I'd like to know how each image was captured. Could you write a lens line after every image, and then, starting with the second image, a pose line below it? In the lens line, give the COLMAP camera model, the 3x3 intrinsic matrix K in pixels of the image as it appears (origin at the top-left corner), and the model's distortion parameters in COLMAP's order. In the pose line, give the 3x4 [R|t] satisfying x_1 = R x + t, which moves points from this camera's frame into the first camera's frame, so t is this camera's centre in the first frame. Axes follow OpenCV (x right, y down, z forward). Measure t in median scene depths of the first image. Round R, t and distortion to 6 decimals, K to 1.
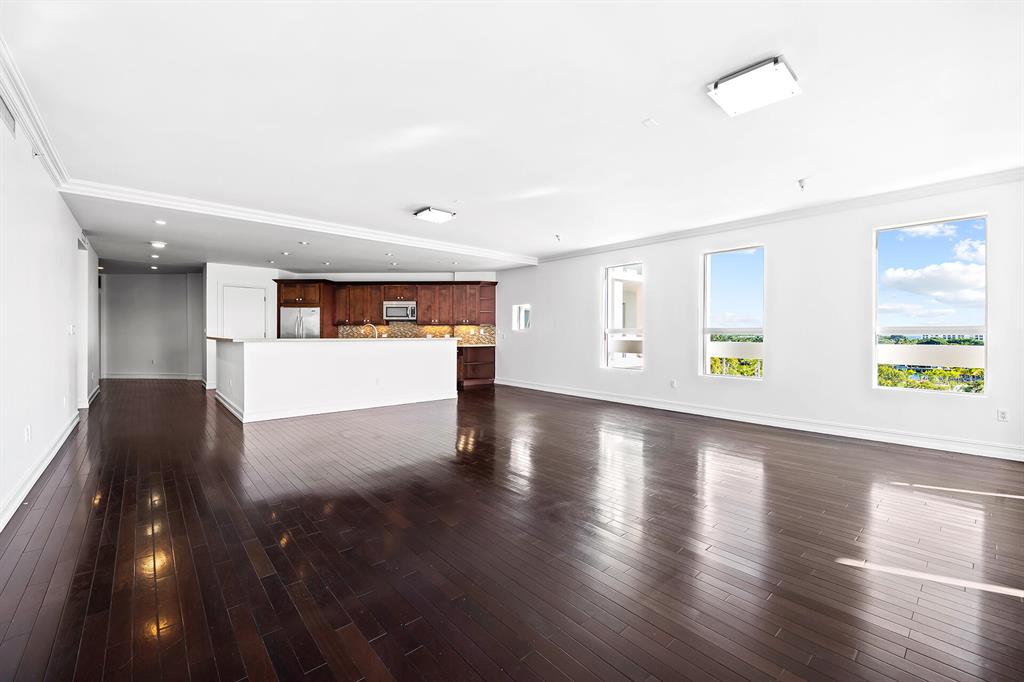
lens RADIAL K [[421.8, 0, 515.4], [0, 421.8, 337.1], [0, 0, 1]] dist [0.001460, -0.001200]
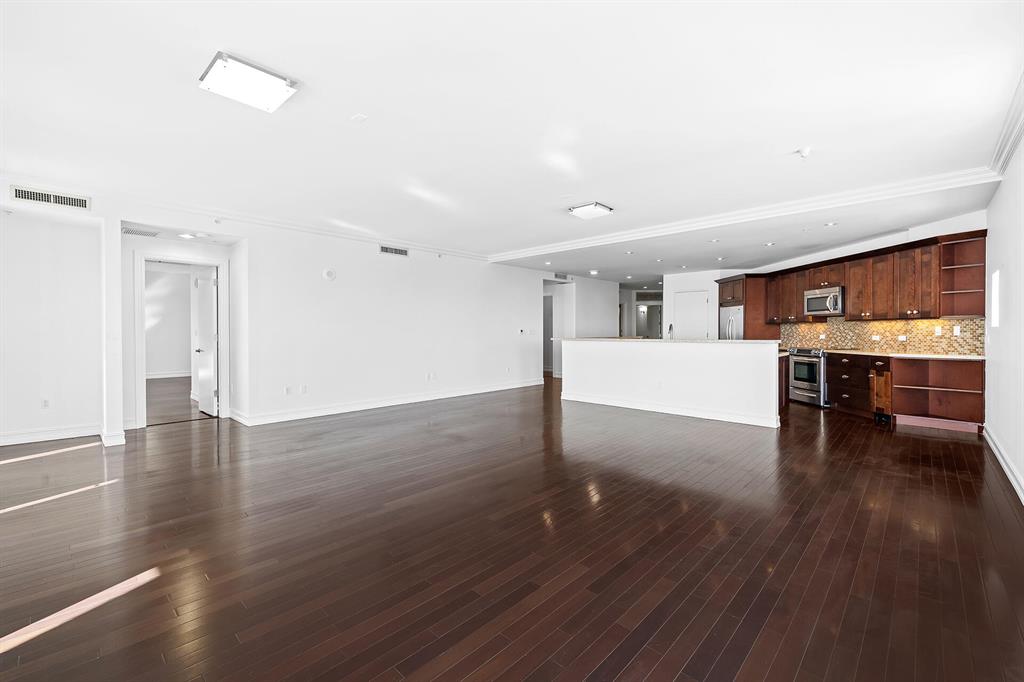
lens RADIAL K [[445.6, 0, 498.3], [0, 445.6, 339.1], [0, 0, 1]] dist [-0.000229, -0.000376]
pose [[0.062378, 0.011140, -0.997990, 0.446690], [-0.008180, 0.999910, 0.010650, -0.003345], [0.998019, 0.007500, 0.062463, 0.404491]]
